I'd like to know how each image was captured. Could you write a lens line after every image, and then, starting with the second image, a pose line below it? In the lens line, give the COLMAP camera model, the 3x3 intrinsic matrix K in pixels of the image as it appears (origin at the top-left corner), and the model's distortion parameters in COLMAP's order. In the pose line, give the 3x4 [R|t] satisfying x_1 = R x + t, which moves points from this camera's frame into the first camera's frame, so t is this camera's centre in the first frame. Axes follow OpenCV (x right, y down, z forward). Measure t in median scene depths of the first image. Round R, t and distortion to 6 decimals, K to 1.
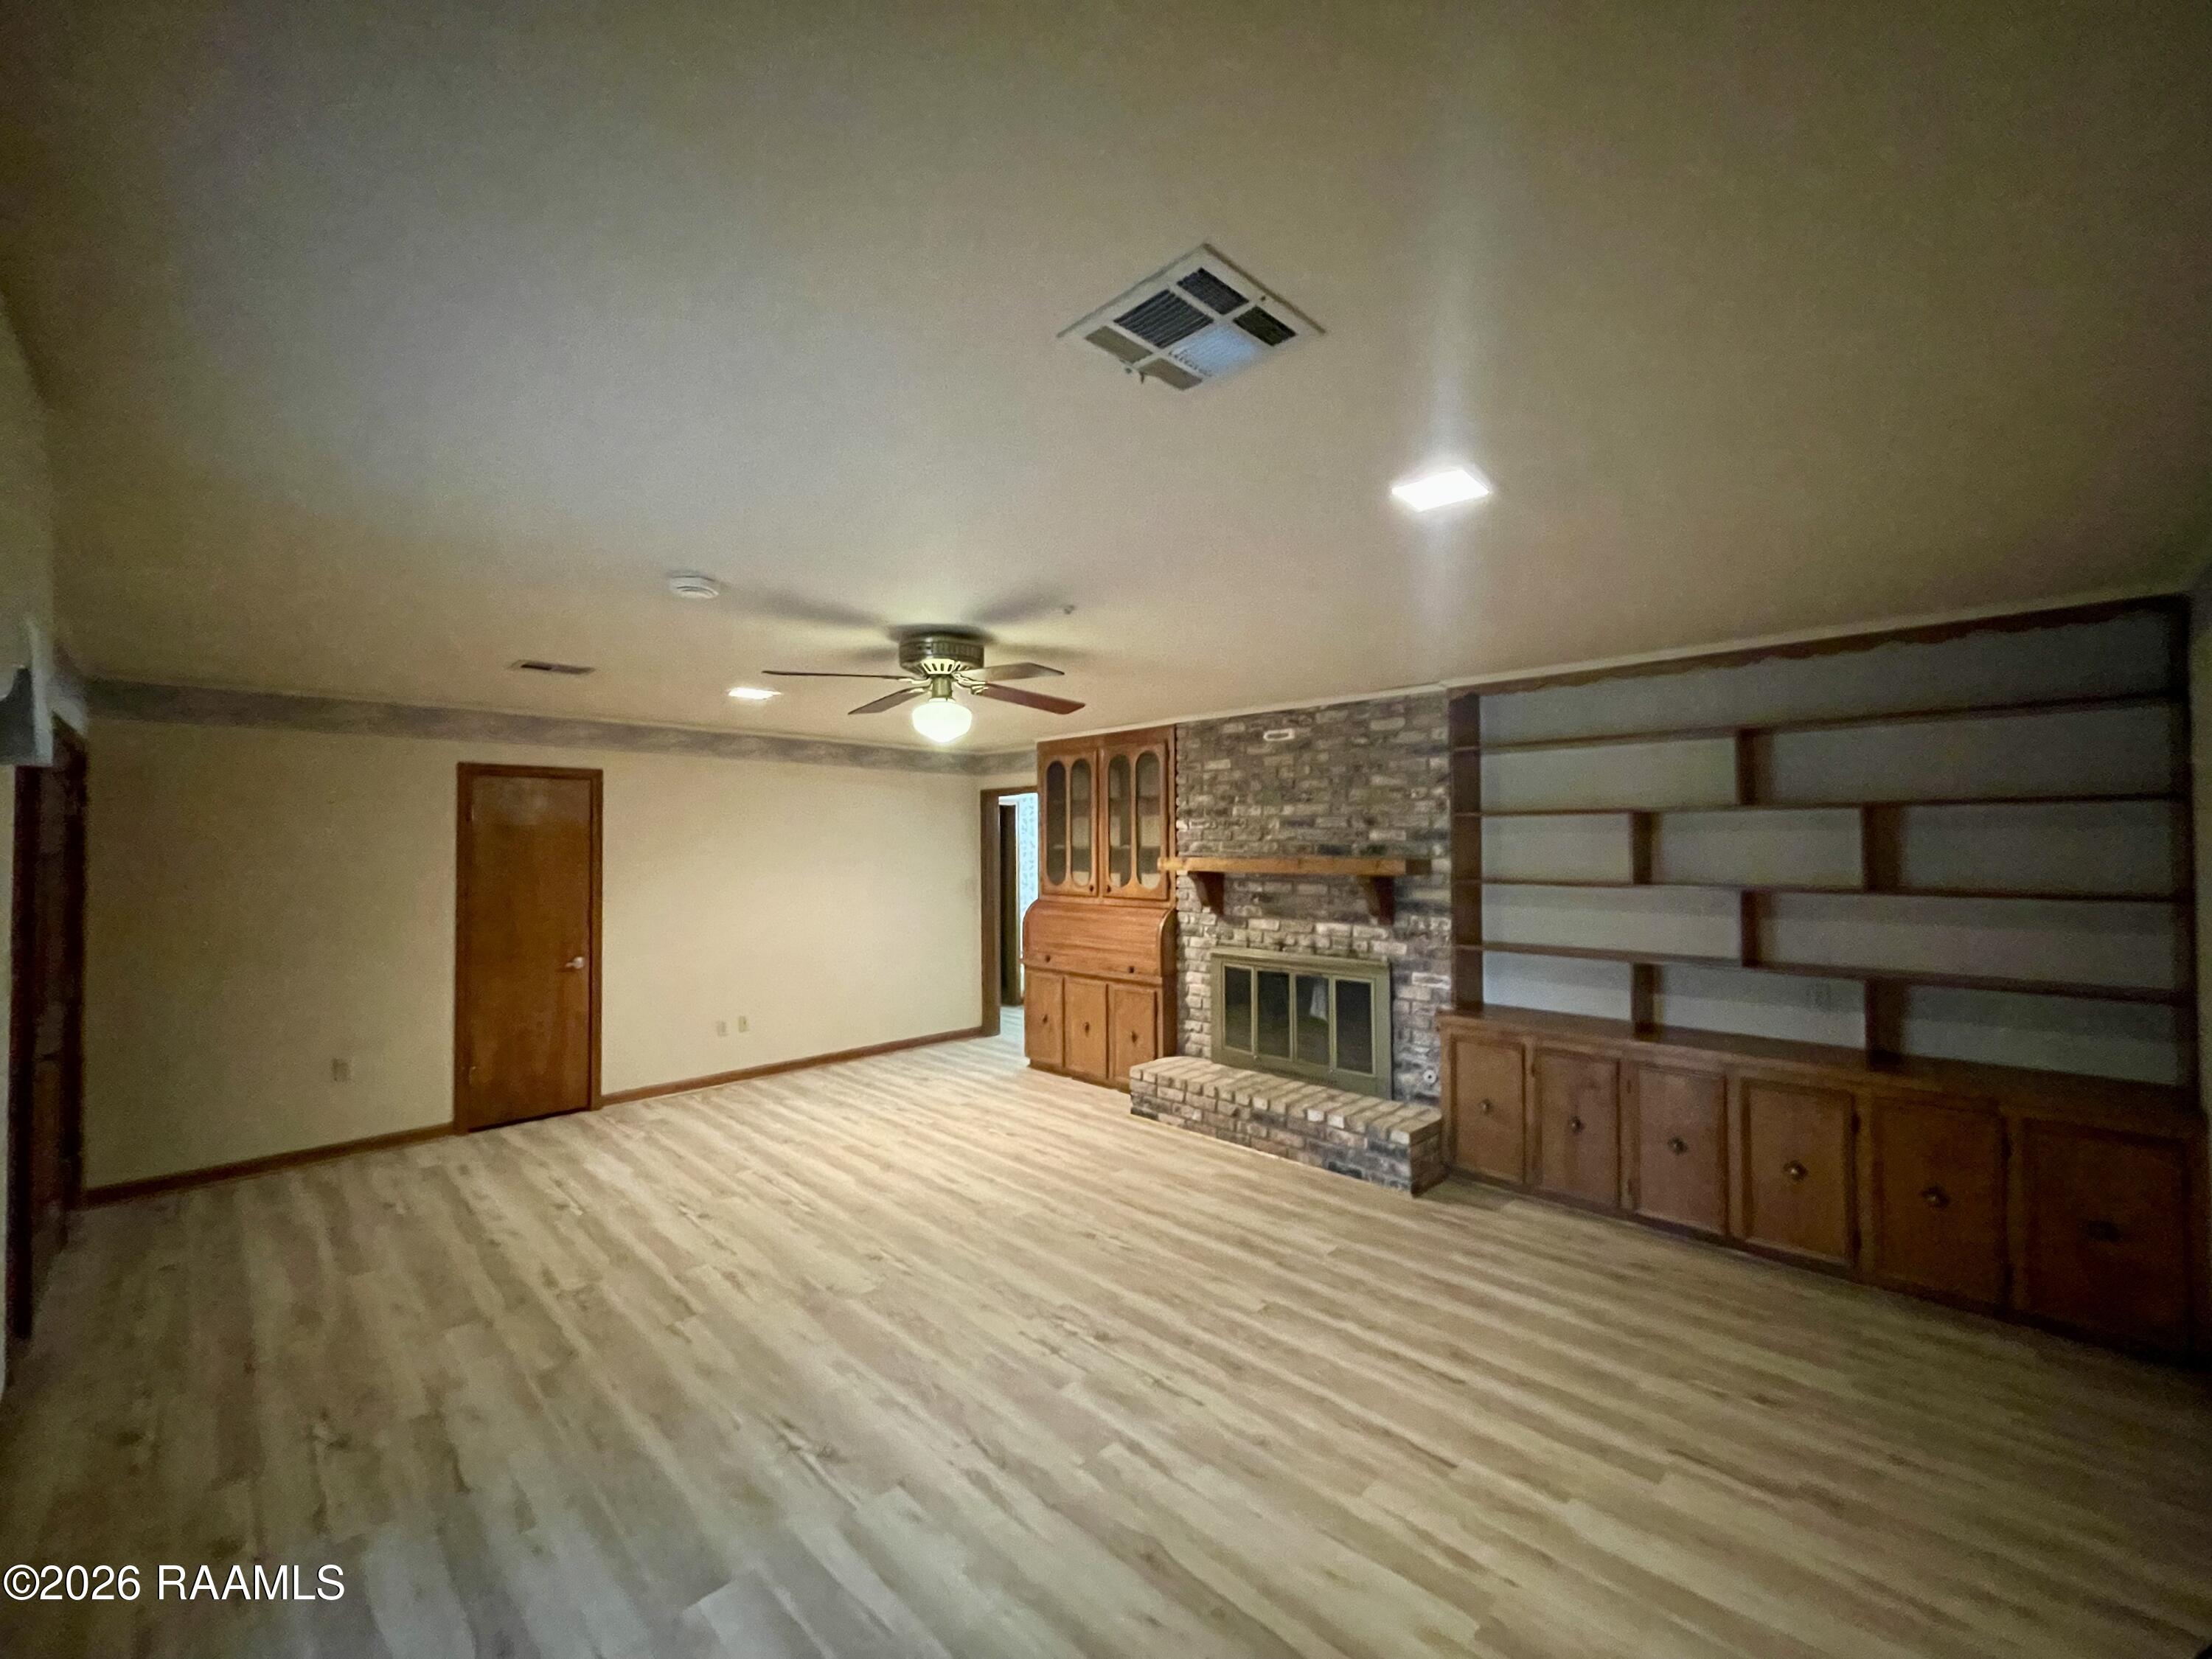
lens RADIAL K [[889.2, 0, 1146.4], [0, 889.2, 831.7], [0, 0, 1]] dist [-0.000114, -0.000197]
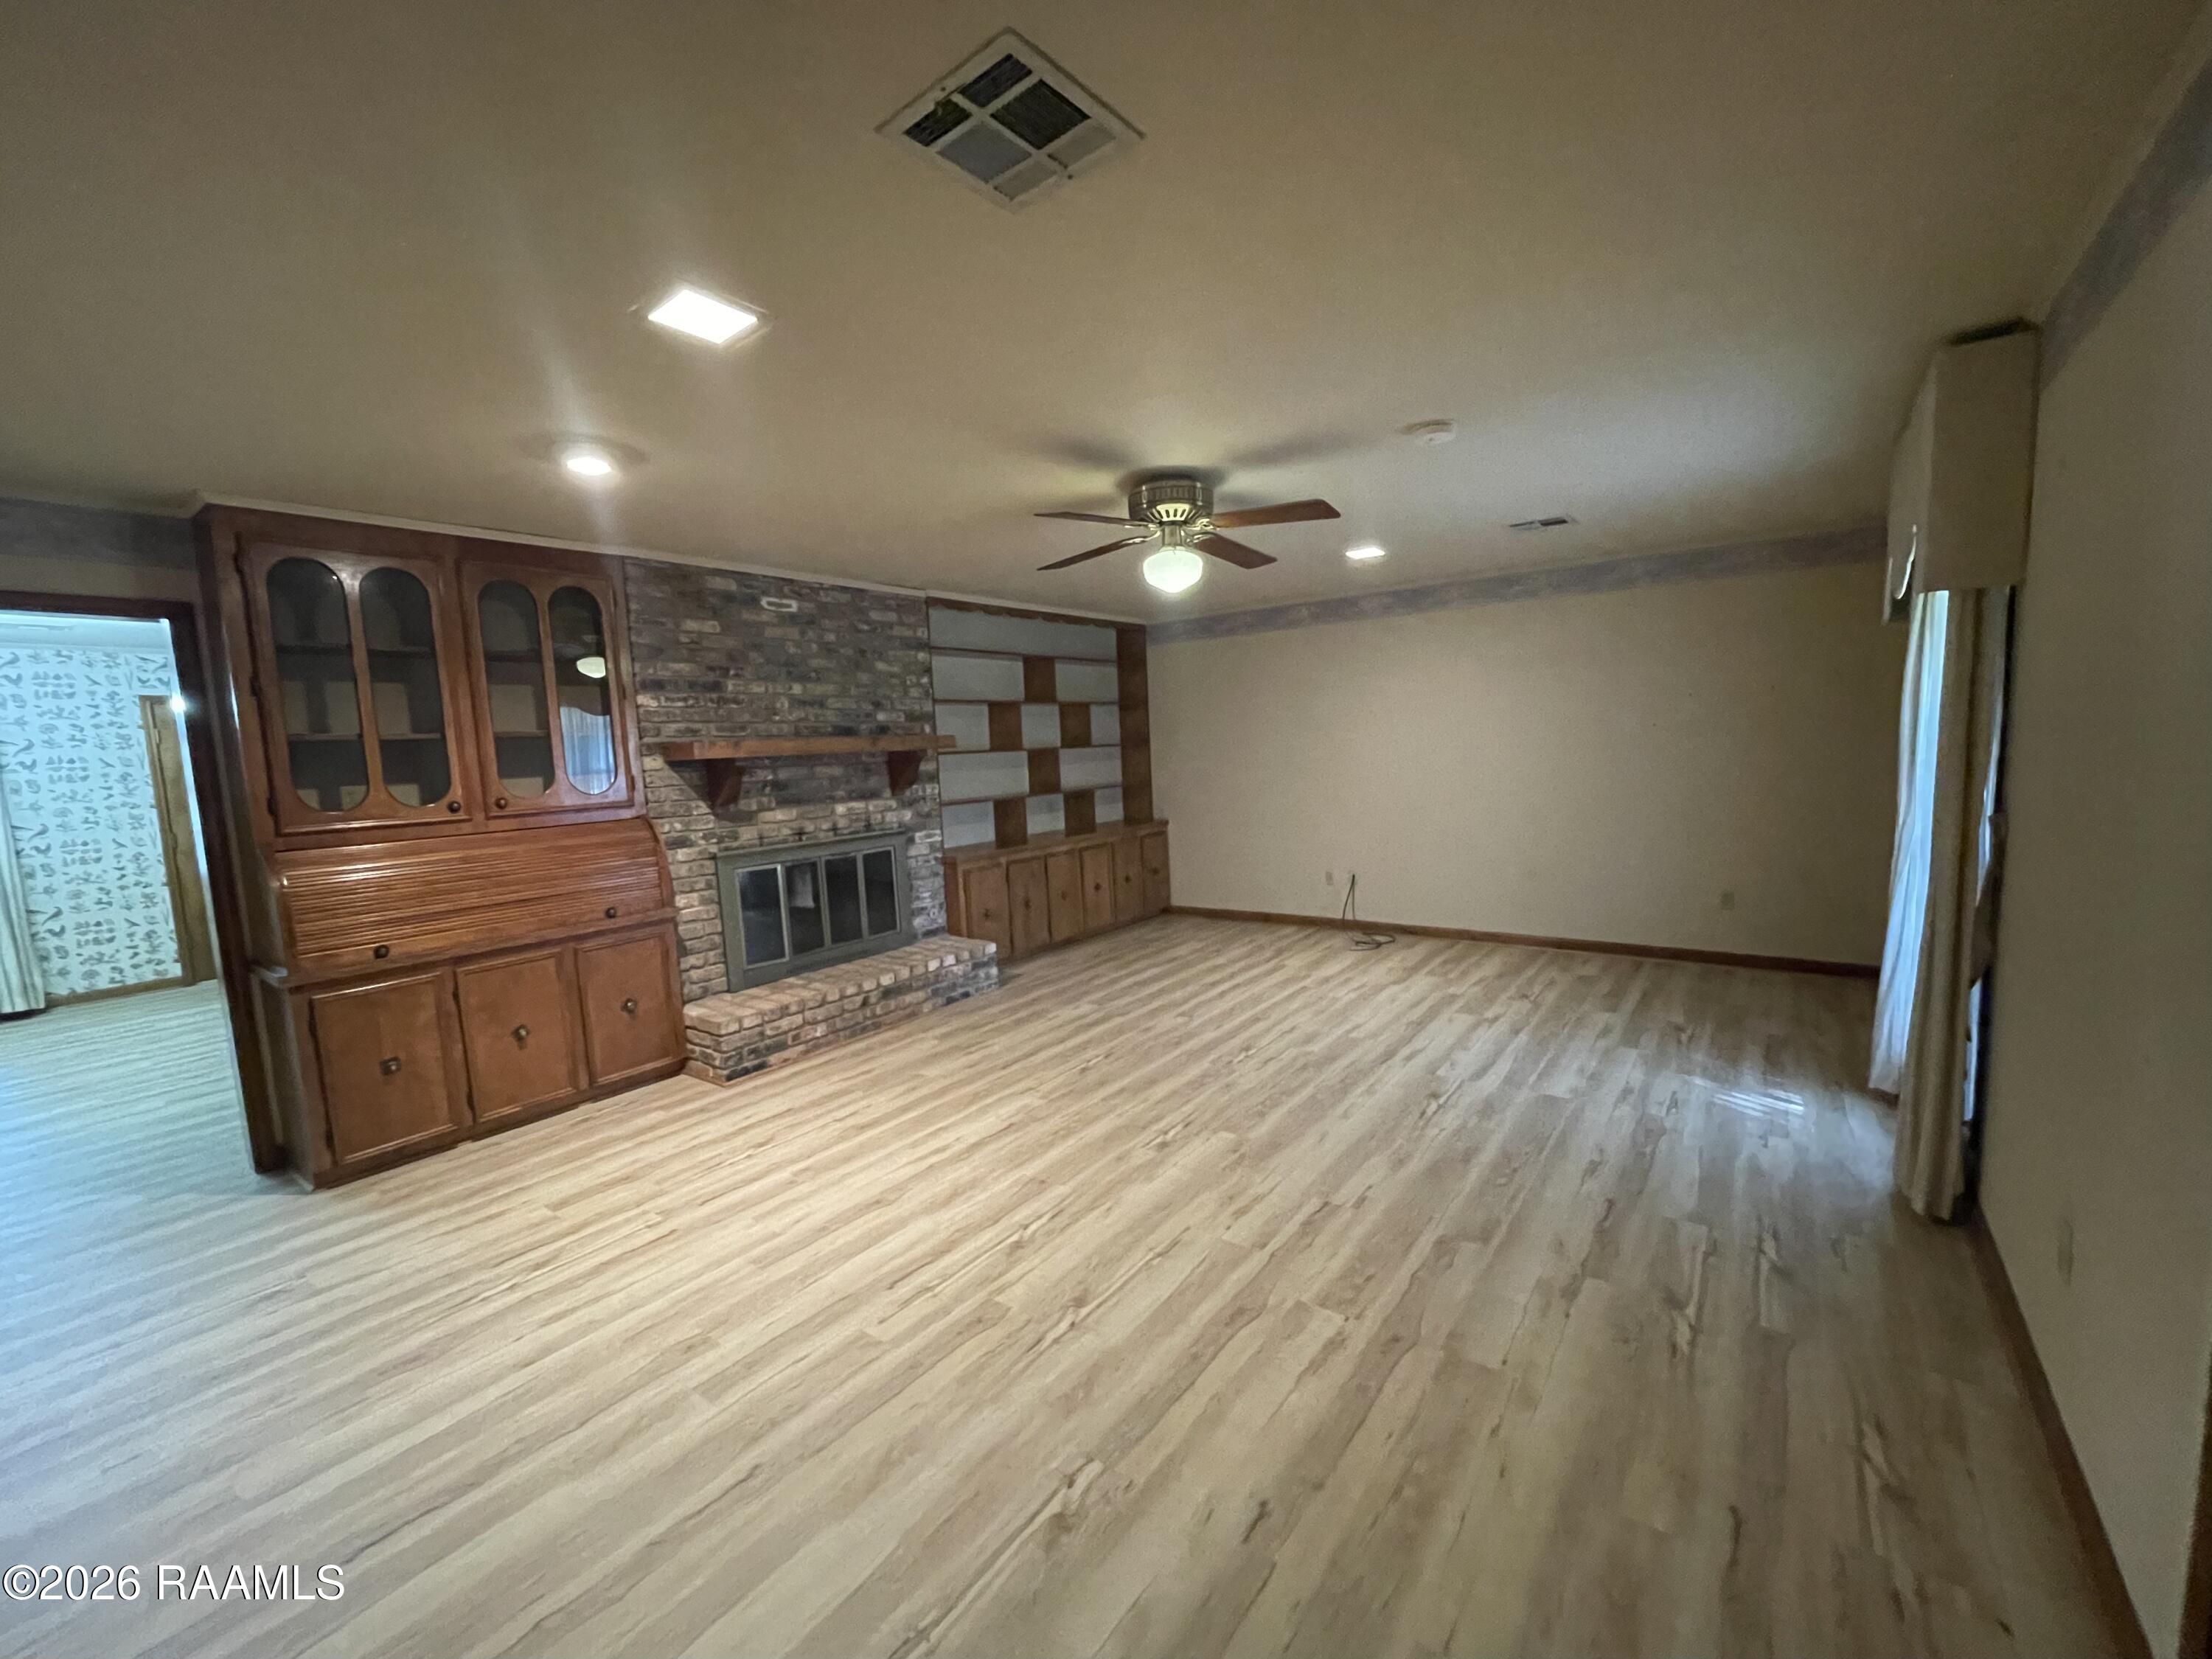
lens RADIAL K [[883.8, 0, 1100.1], [0, 883.8, 832.1], [0, 0, 1]] dist [0.000160, -0.000120]
pose [[-0.100569, -0.093045, 0.990570, -0.863013], [0.029164, 0.994914, 0.096414, 0.048351], [-0.994503, 0.038585, -0.097344, 0.838227]]
